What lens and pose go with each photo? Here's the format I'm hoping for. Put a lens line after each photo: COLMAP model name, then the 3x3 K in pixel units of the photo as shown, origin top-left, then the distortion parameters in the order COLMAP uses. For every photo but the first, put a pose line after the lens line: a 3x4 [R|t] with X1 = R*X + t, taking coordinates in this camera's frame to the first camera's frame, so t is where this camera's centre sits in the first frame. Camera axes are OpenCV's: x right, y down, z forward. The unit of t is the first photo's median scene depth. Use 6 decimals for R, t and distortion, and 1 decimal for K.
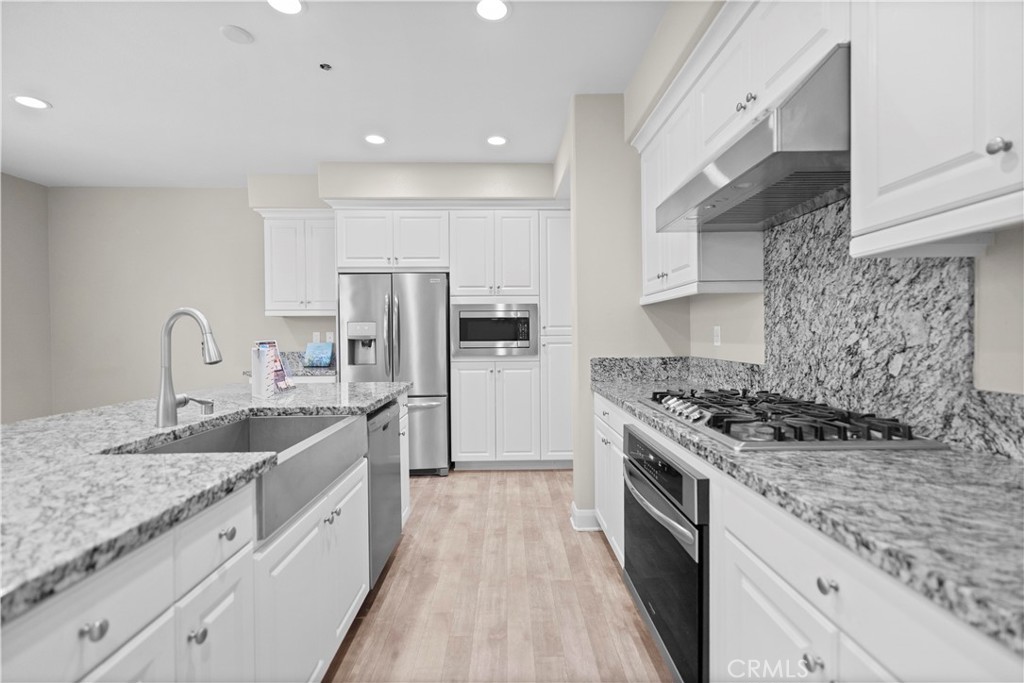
lens RADIAL K [[459.4, 0, 506.8], [0, 459.4, 341.2], [0, 0, 1]] dist [0.004956, -0.000185]
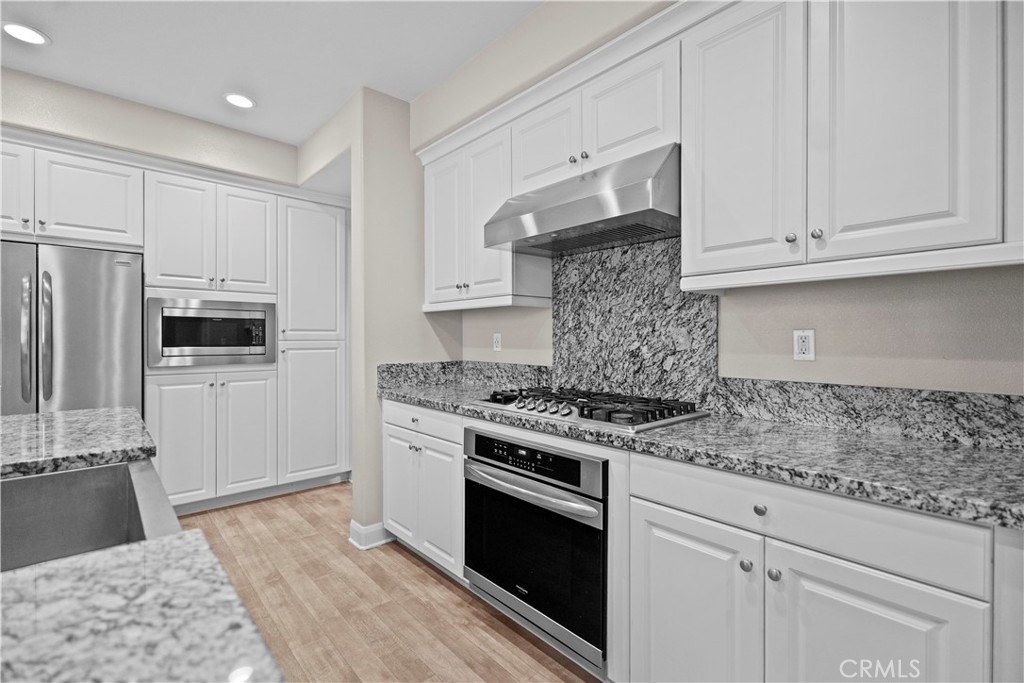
lens RADIAL K [[459.4, 0, 502.1], [0, 459.4, 339.4], [0, 0, 1]] dist [0.004956, -0.000185]
pose [[0.760710, 0.006966, 0.649055, -0.373738], [0.001582, 0.999920, -0.012585, -0.005502], [-0.649090, 0.010601, 0.760637, 0.154950]]
